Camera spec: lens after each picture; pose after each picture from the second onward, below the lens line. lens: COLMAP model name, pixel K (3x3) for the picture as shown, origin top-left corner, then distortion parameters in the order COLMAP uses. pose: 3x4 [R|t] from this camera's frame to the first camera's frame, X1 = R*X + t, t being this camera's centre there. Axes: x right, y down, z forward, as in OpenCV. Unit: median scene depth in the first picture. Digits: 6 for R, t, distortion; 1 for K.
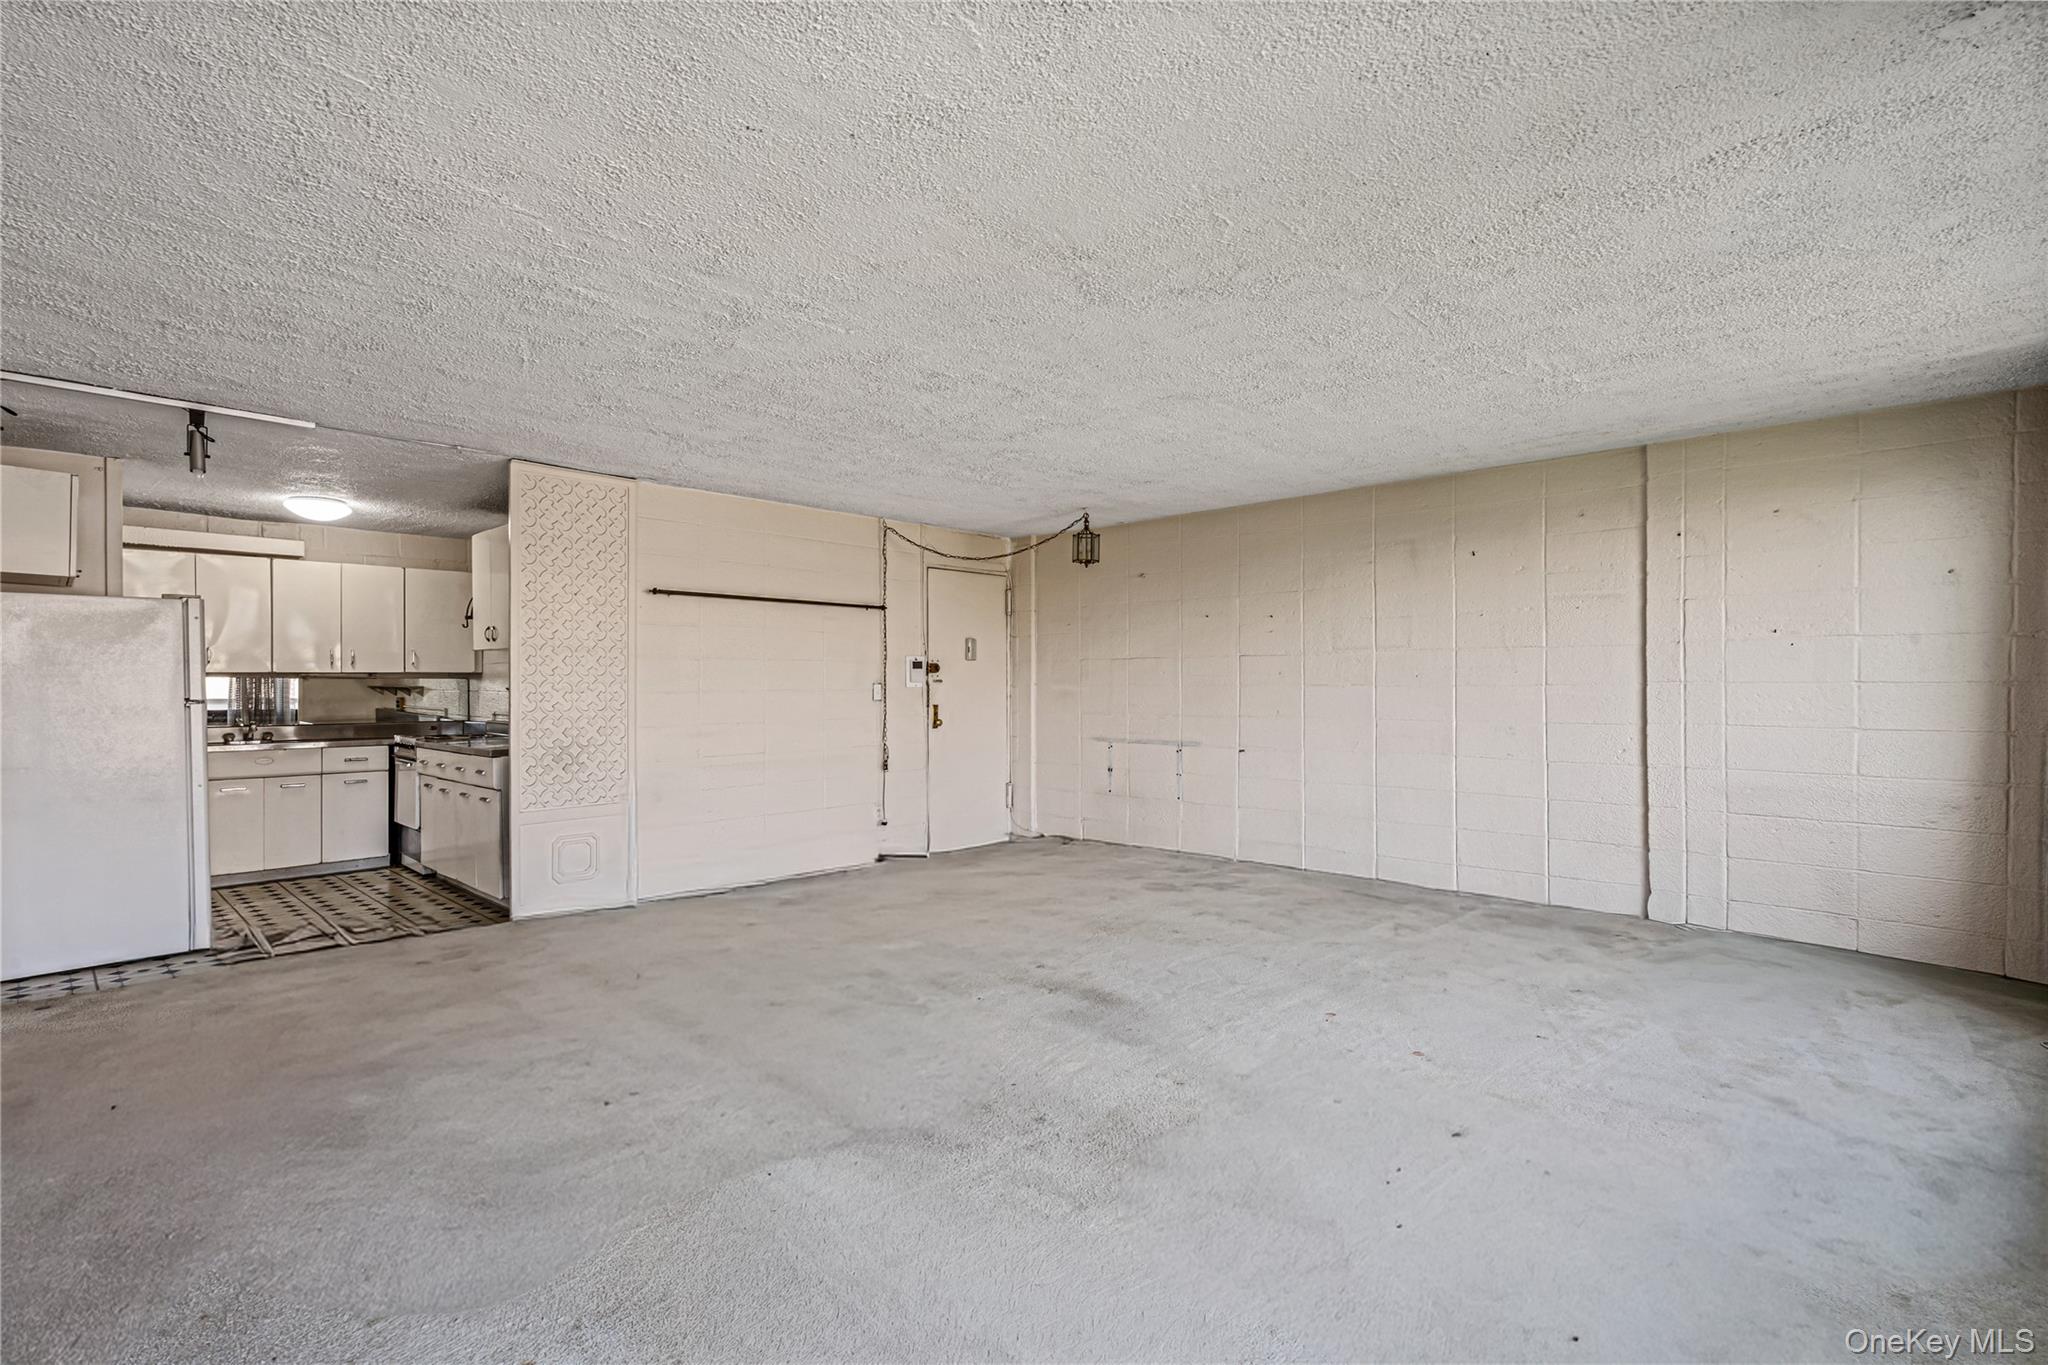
lens RADIAL K [[948.5, 0, 1015.4], [0, 948.5, 676.8], [0, 0, 1]] dist [0.001054, 0.000141]
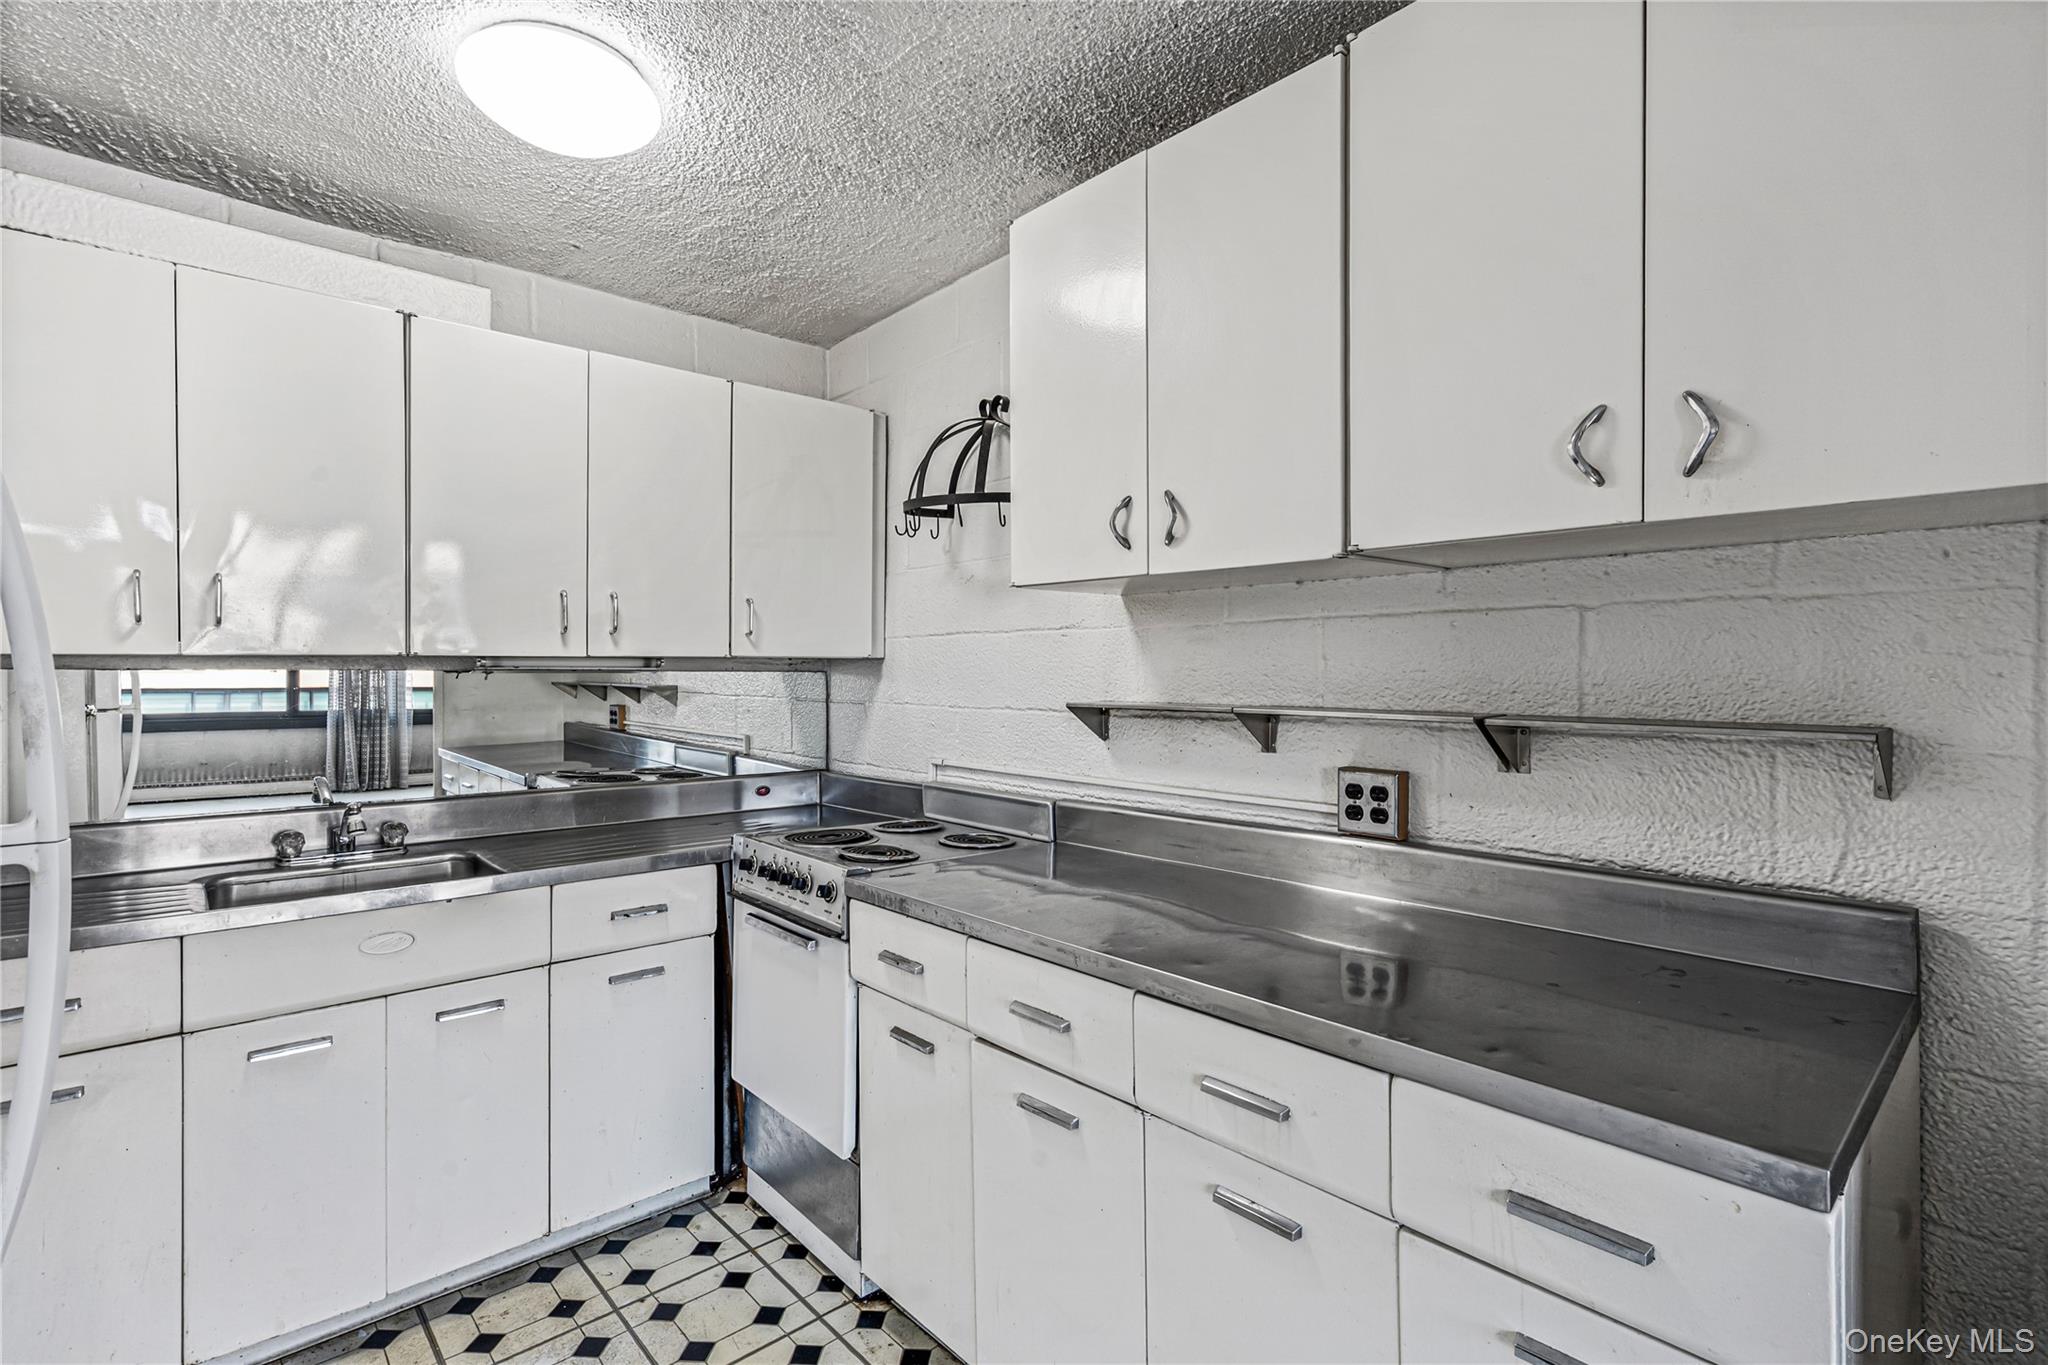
lens RADIAL K [[948.5, 0, 1015.4], [0, 948.5, 676.8], [0, 0, 1]] dist [0.001054, 0.000141]
pose [[0.997298, 0.002997, -0.073394, -0.485193], [-0.002055, 0.999915, 0.012906, -0.001750], [0.073427, -0.012721, 0.997219, 0.609932]]
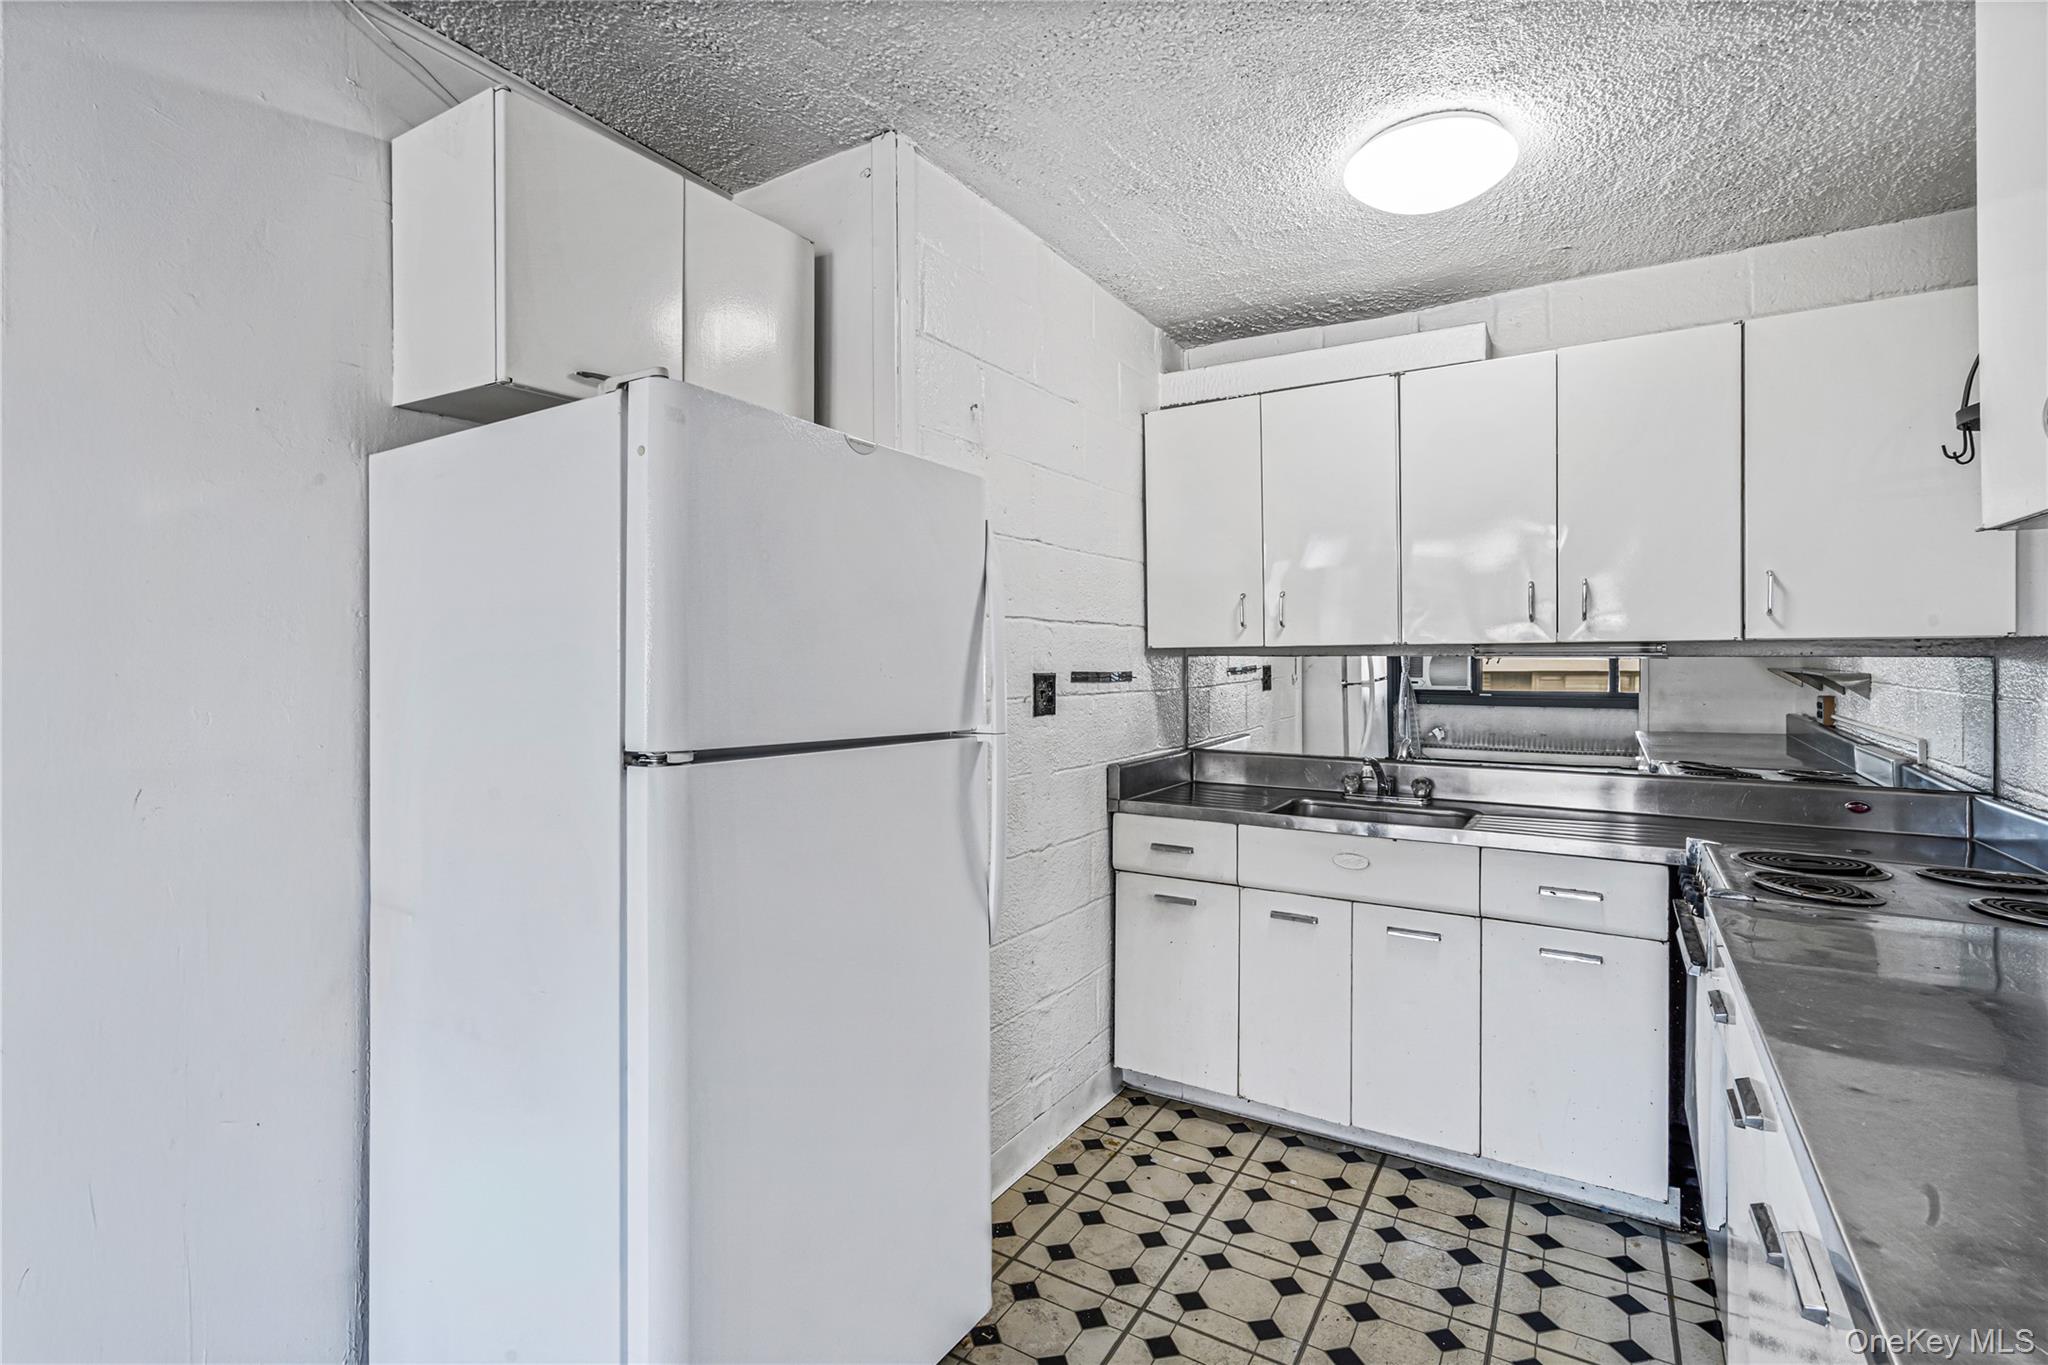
lens RADIAL K [[952.8, 0, 1021.5], [0, 952.8, 662.4], [0, 0, 1]] dist [-0.000877, 0.000034]
pose [[0.221930, 0.008109, -0.975029, -0.366500], [0.007416, 0.999922, 0.010004, -0.001843], [0.975034, -0.009451, 0.221852, 0.661014]]
